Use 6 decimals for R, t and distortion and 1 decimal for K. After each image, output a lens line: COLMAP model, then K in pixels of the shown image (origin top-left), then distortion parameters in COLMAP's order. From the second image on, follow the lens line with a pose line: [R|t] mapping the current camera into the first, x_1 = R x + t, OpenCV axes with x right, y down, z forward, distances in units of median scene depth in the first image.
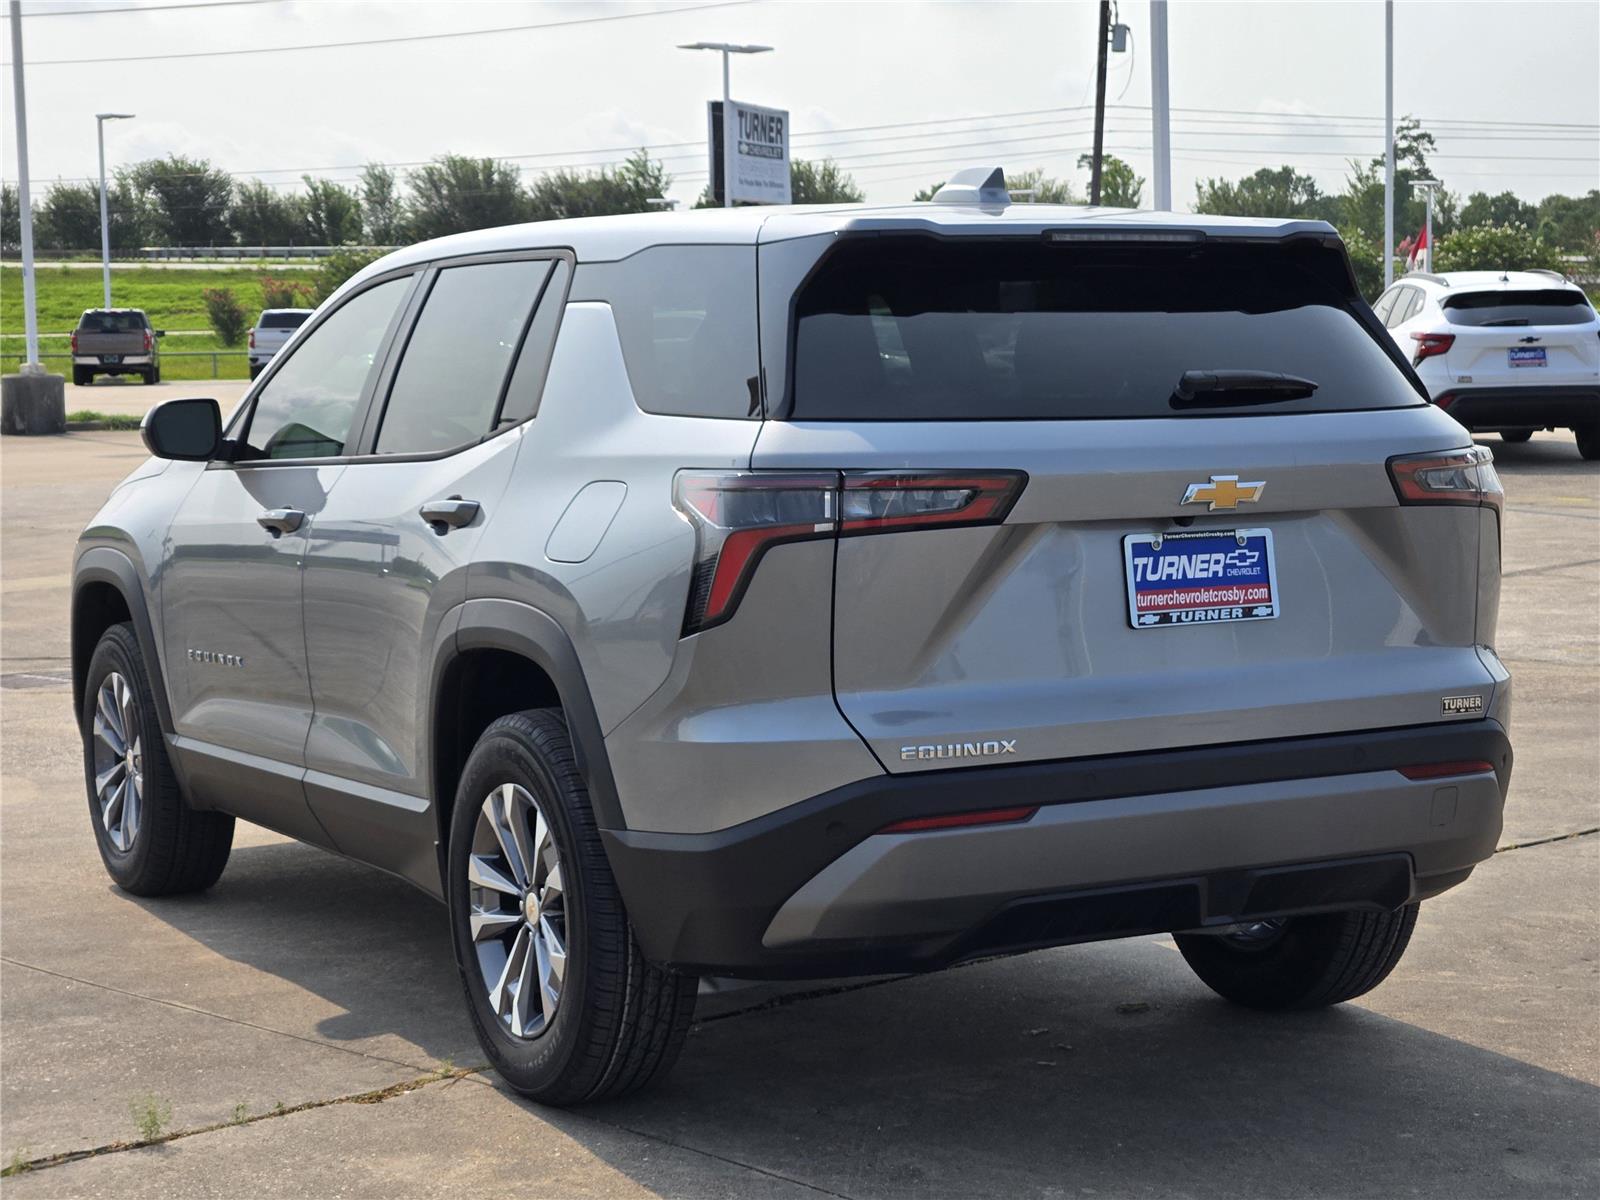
lens RADIAL K [[2995.6, 0, 800.0], [0, 2995.6, 600.0], [0, 0, 1]] dist [0.032252, 0.040384]
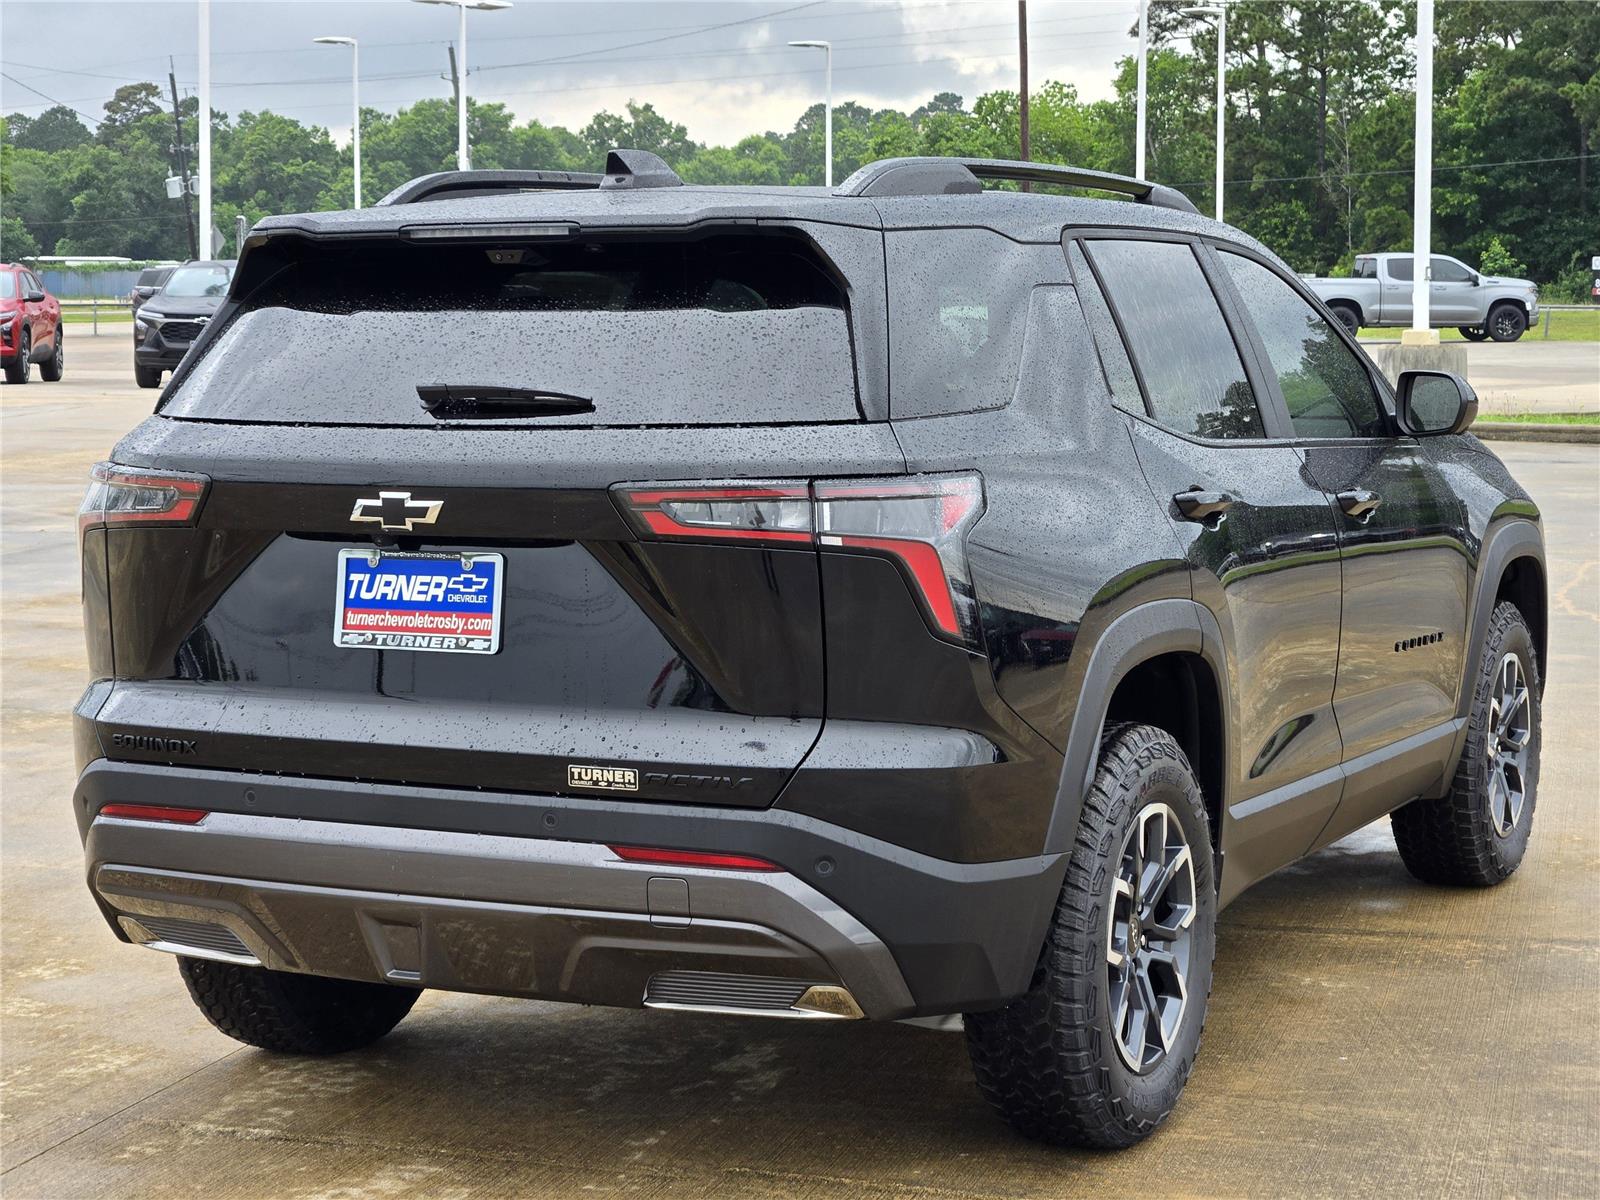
lens RADIAL K [[2823.9, 0, 800.0], [0, 2823.9, 600.0], [0, 0, 1]] dist [-0.048387, 0.004513]
pose [[0.561362, 0.082839, -0.823414, 0.916074], [-0.068394, 0.996218, 0.053597, -0.062298], [0.824740, 0.026229, 0.564904, 0.603986]]
